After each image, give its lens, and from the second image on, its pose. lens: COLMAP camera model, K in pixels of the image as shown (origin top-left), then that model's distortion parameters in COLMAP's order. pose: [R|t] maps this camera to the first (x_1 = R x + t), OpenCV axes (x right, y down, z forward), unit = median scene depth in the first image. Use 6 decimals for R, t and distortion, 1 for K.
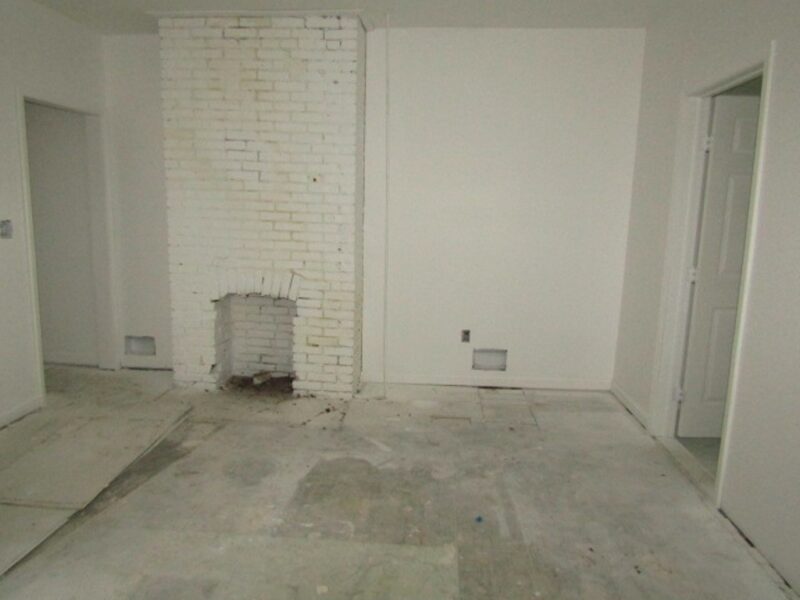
lens RADIAL K [[567.5, 0, 401.4], [0, 567.5, 298.2], [0, 0, 1]] dist [-0.013524, 0.006525]
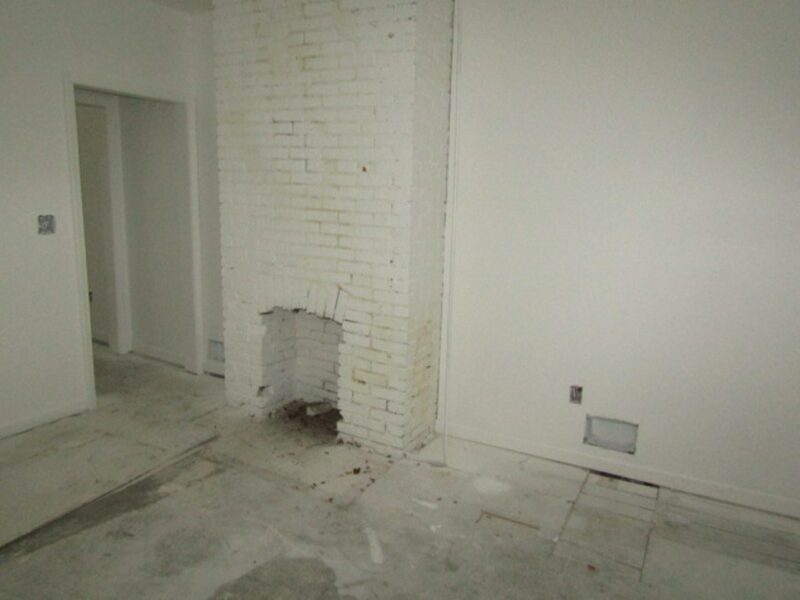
lens RADIAL K [[567.5, 0, 397.6], [0, 567.5, 301.9], [0, 0, 1]] dist [-0.013524, 0.006525]
pose [[0.909985, 0.080665, -0.406719, 0.208890], [-0.075870, 0.996726, 0.027934, -0.054225], [0.407641, 0.005438, 0.913126, 0.315875]]
